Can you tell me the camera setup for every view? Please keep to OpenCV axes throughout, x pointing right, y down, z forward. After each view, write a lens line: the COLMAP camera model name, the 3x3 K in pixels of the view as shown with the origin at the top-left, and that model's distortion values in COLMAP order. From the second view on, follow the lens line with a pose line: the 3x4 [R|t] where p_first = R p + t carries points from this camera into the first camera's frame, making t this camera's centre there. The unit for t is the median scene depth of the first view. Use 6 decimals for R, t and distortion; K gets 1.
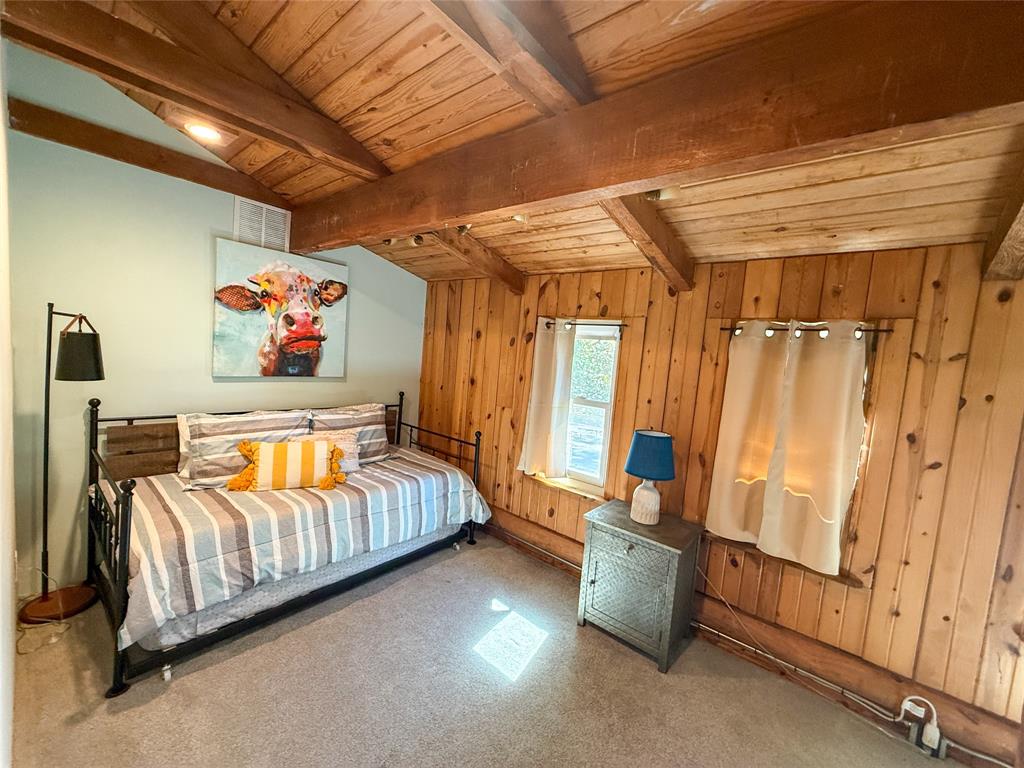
lens RADIAL K [[408.4, 0, 508.4], [0, 408.4, 383.2], [0, 0, 1]] dist [0.000567, -0.000284]
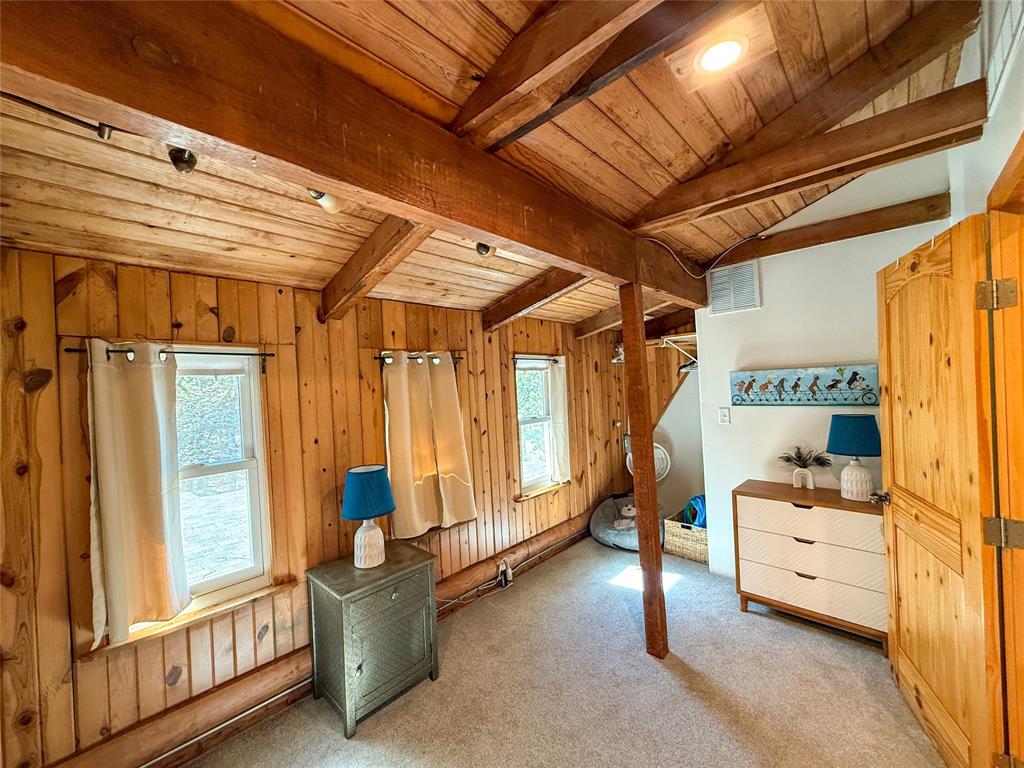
lens RADIAL K [[408.4, 0, 508.4], [0, 408.4, 383.2], [0, 0, 1]] dist [0.000567, -0.000284]
pose [[0.041177, -0.081983, 0.995783, -0.508177], [0.124472, 0.989285, 0.076301, -0.096022], [-0.991368, 0.120805, 0.050940, 0.546439]]
